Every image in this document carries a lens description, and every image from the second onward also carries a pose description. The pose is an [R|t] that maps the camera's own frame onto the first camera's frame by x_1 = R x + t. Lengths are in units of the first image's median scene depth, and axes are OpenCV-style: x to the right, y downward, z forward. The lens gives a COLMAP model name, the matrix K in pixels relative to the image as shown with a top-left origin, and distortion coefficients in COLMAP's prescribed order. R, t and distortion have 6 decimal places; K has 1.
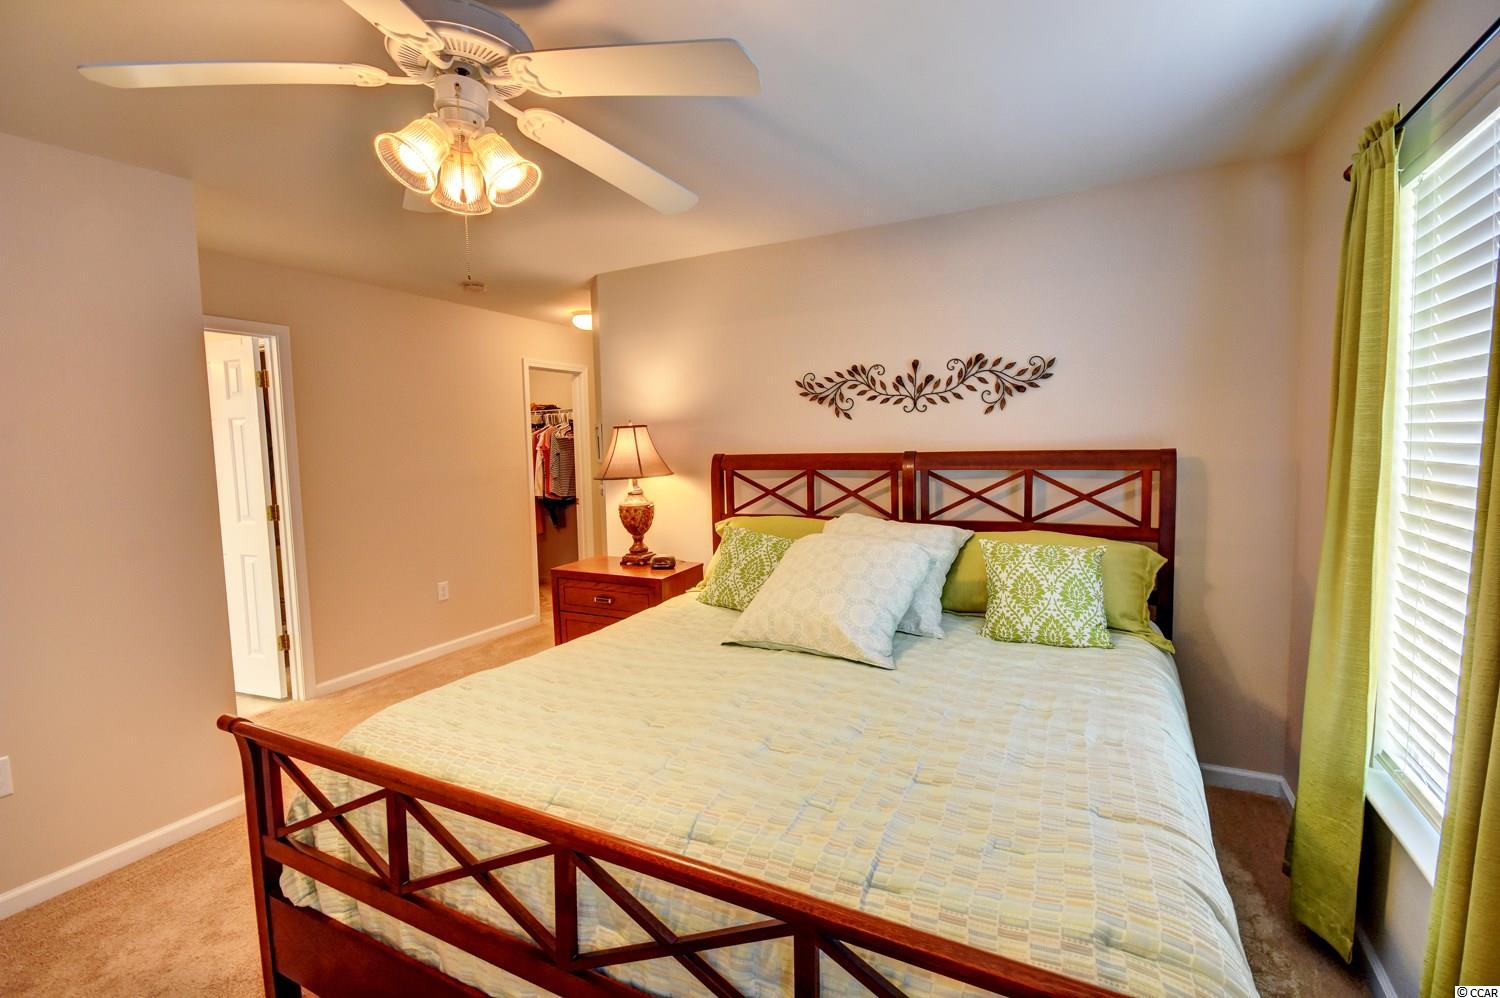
lens RADIAL K [[686.9, 0, 745.7], [0, 686.9, 457.8], [0, 0, 1]] dist [0.000588, -0.010857]
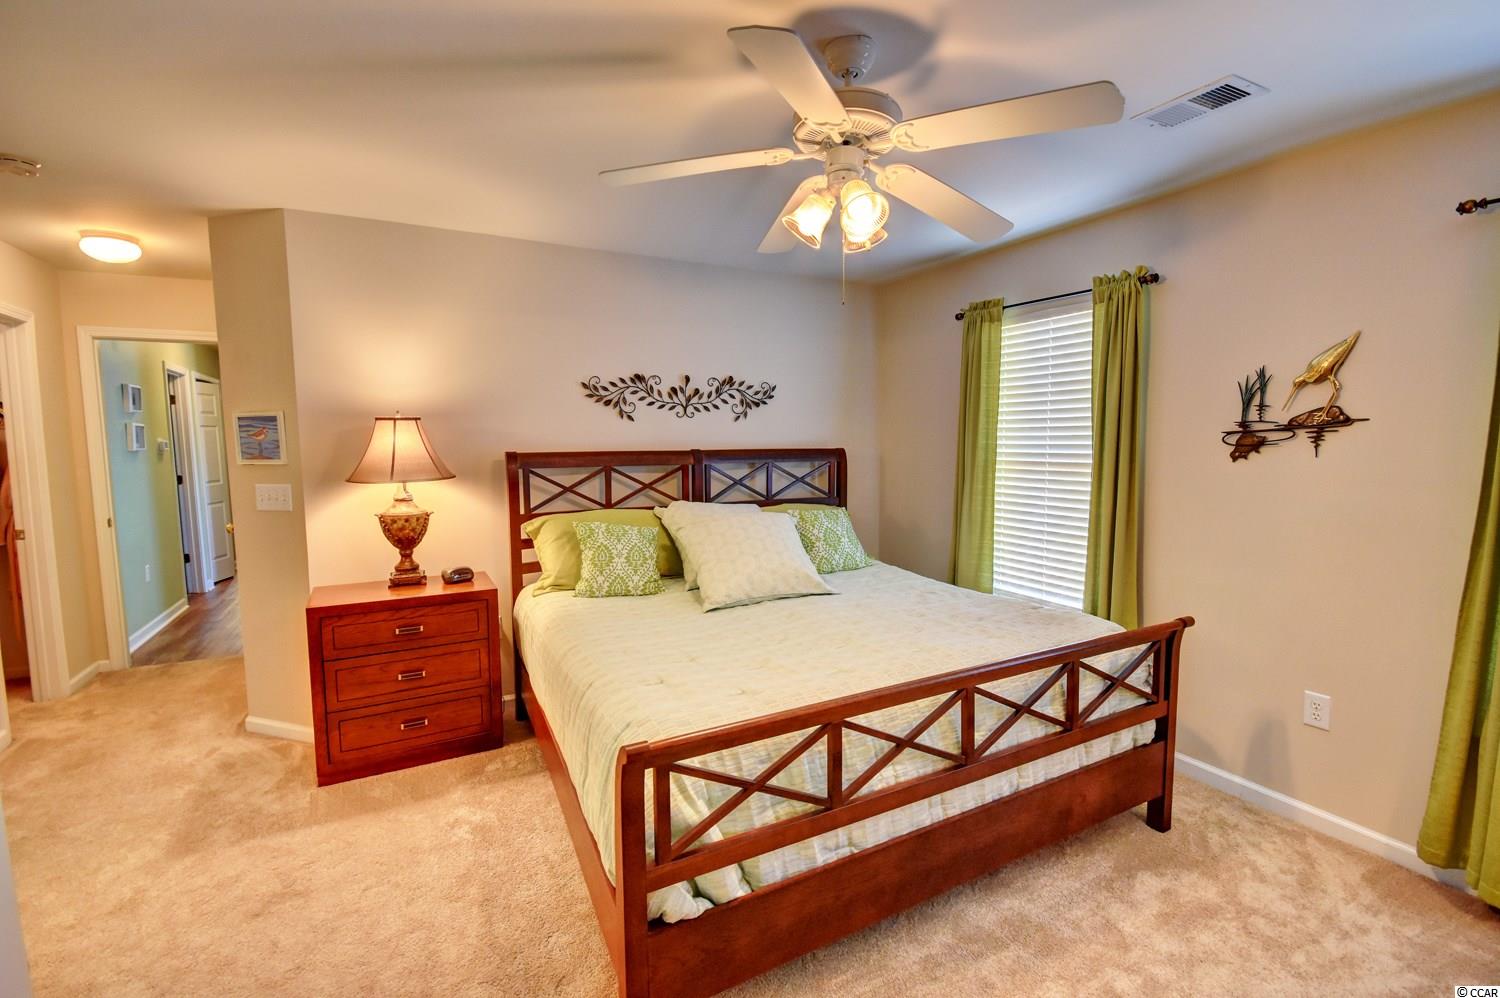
lens RADIAL K [[662.0, 0, 746.9], [0, 662.0, 493.2], [0, 0, 1]] dist [0.007896, -0.009316]
pose [[0.558424, -0.051729, 0.827941, -0.675749], [0.011306, 0.998436, 0.054756, 0.004963], [-0.829479, -0.021217, 0.558135, 0.238422]]
